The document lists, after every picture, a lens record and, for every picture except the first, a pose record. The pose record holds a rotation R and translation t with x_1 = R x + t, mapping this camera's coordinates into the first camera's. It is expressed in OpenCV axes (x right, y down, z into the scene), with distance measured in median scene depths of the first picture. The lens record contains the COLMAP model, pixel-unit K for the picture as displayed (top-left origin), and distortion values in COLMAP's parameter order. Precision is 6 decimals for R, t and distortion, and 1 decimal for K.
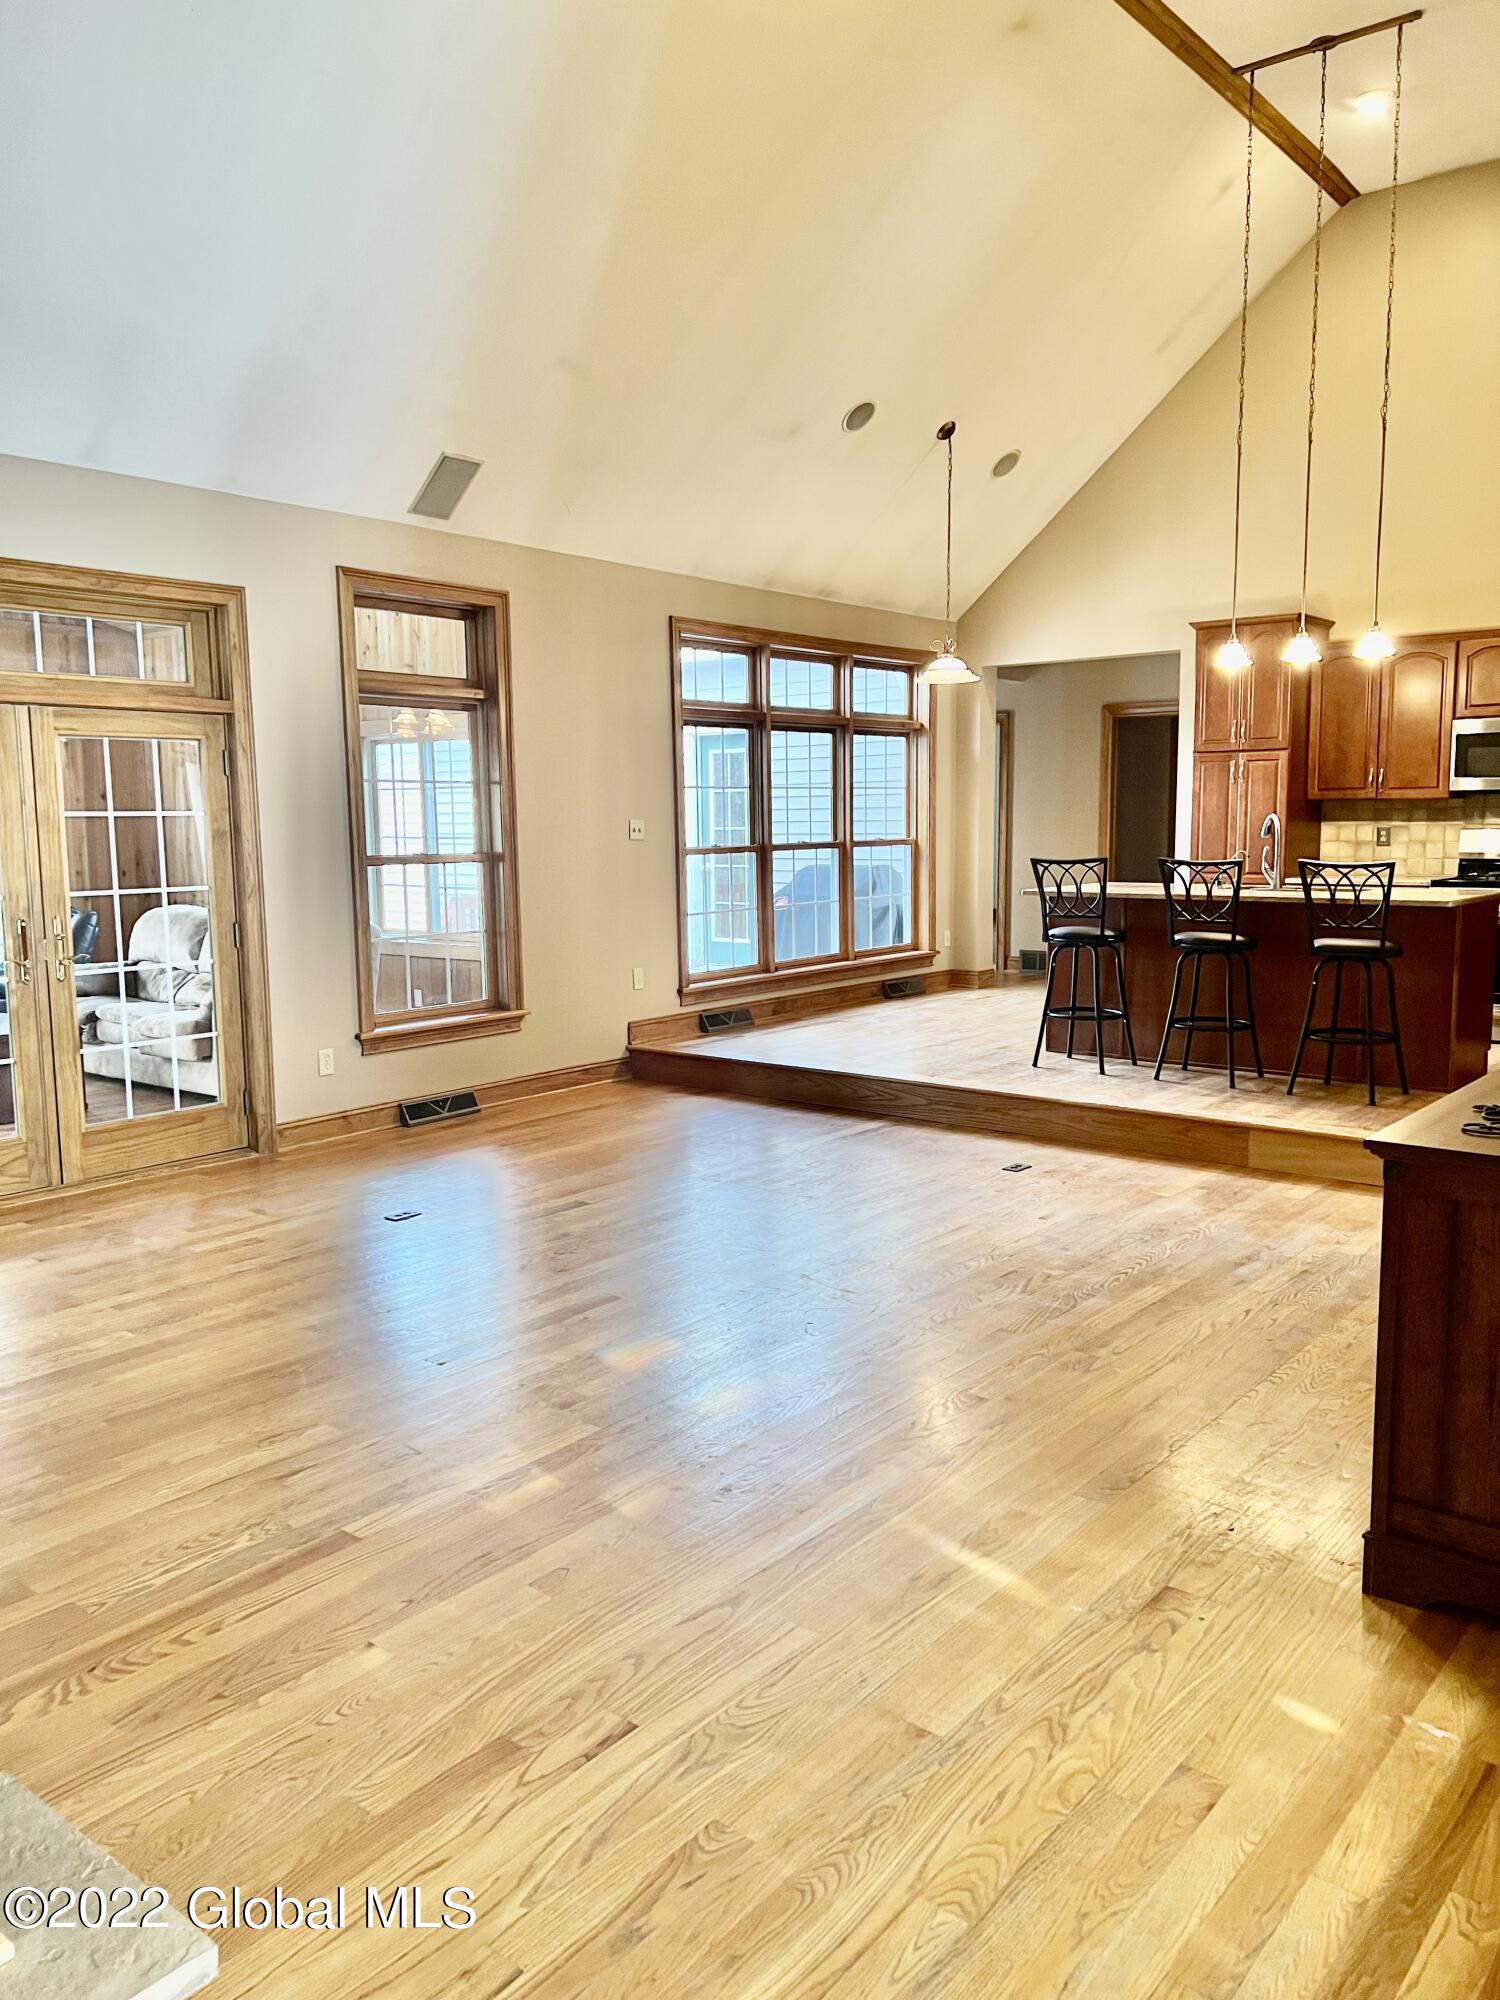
lens RADIAL K [[1497.7, 0, 740.2], [0, 1497.7, 1002.7], [0, 0, 1]] dist [0.051830, 0.000800]
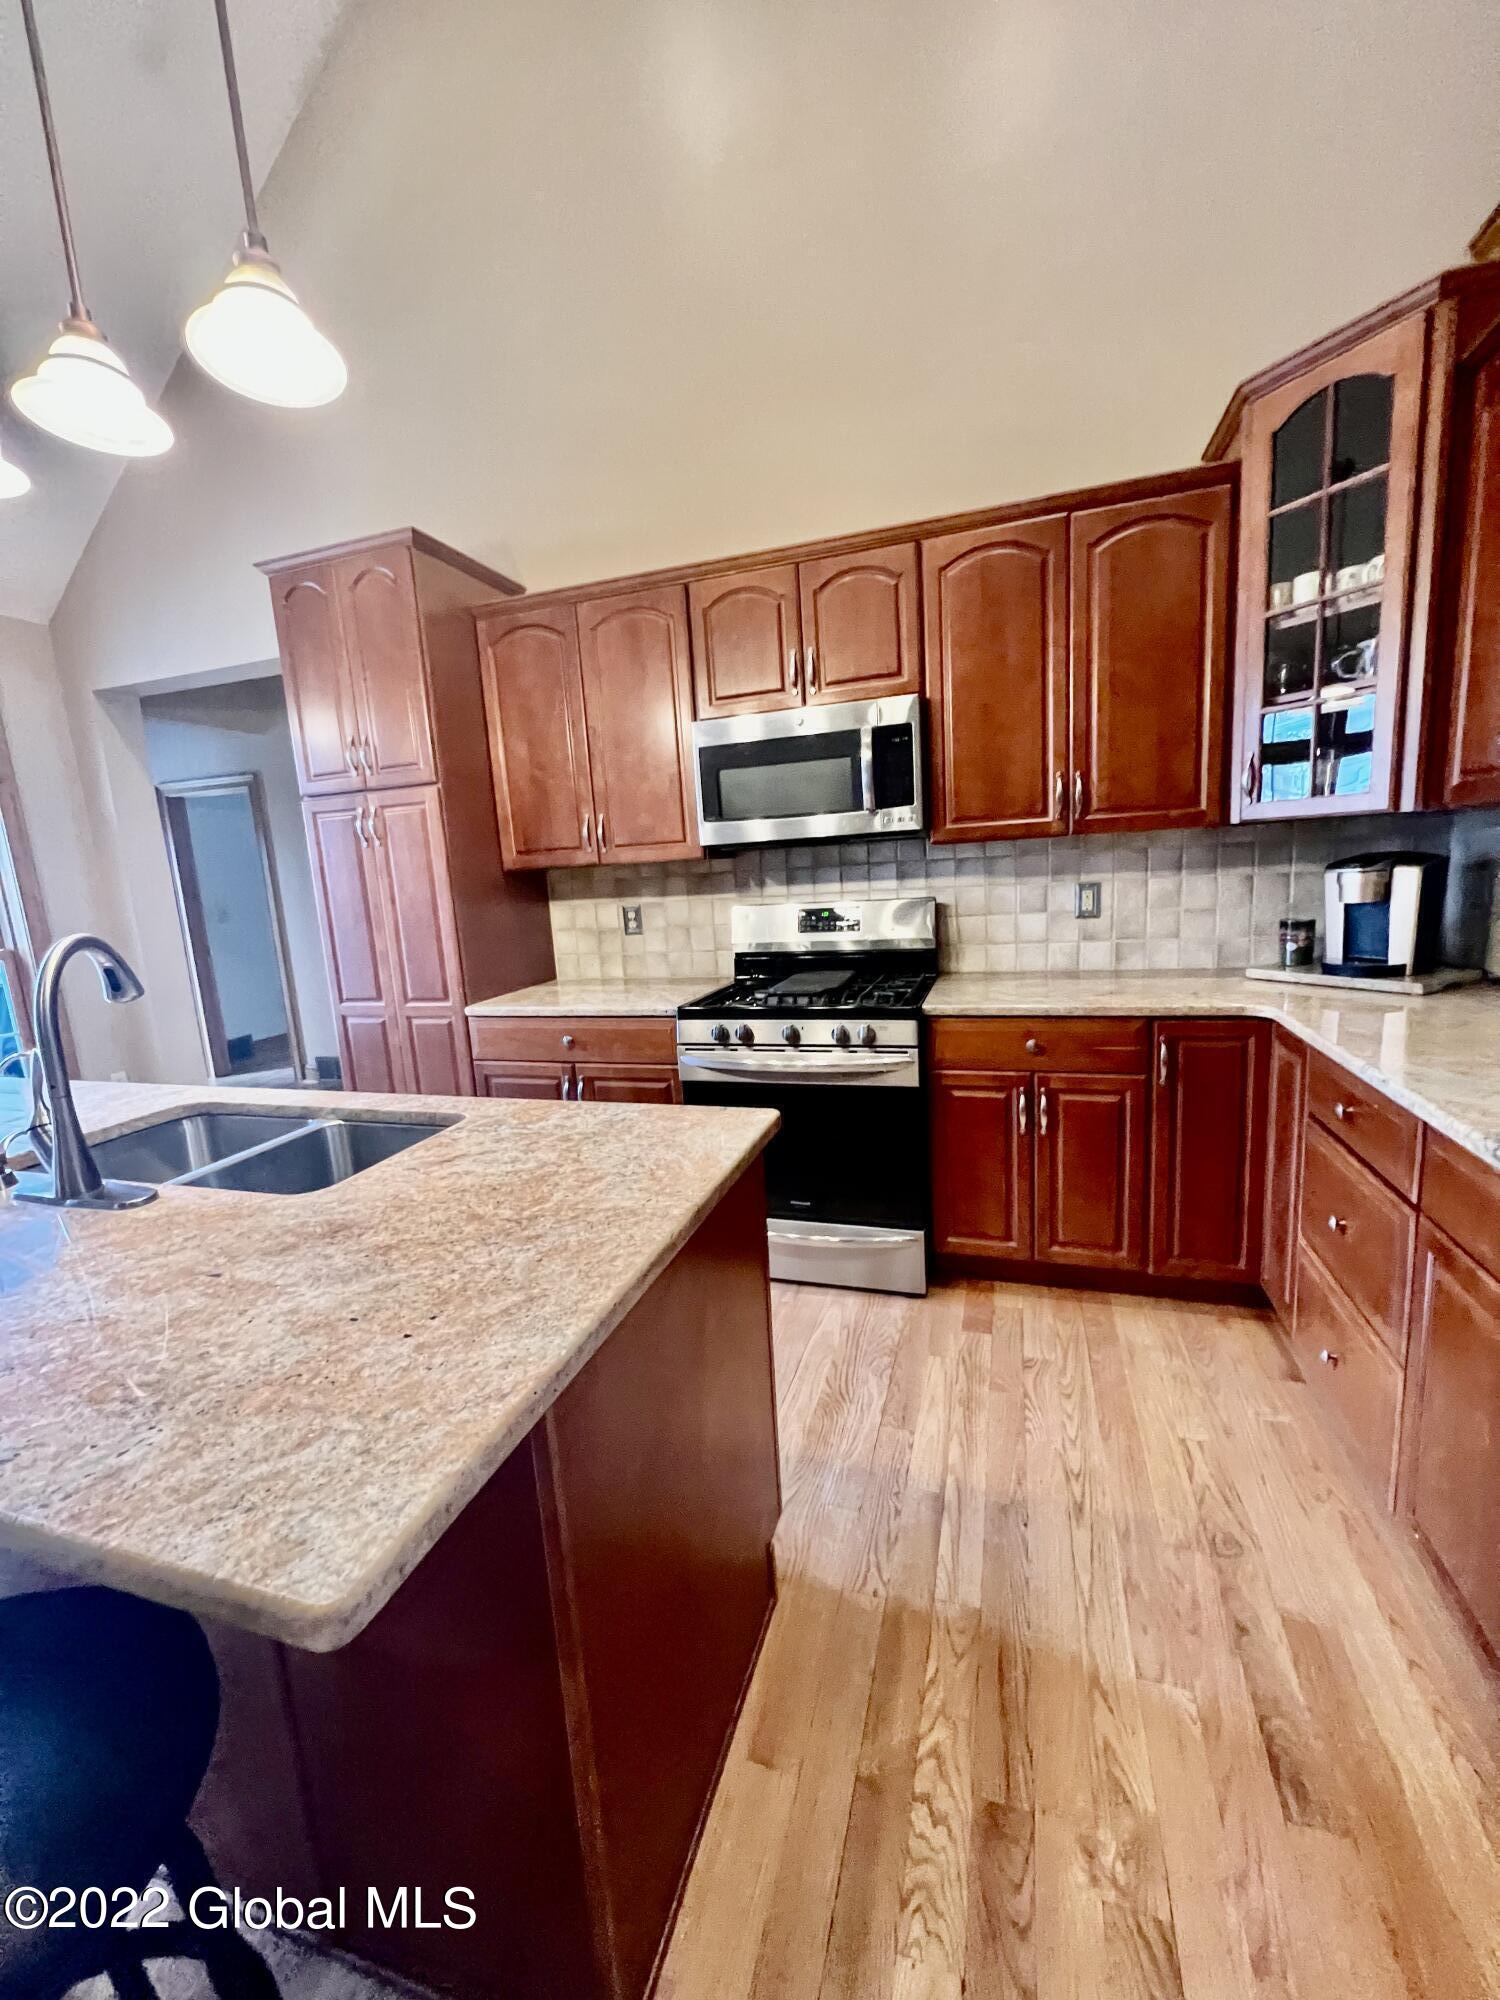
lens RADIAL K [[798.6, 0, 759.9], [0, 798.6, 995.4], [0, 0, 1]] dist [-0.001544, 0.000207]
pose [[0.933258, -0.106519, 0.343050, 0.358684], [0.095985, 0.994244, 0.047595, -0.089836], [-0.346145, -0.011491, 0.938111, 0.663481]]
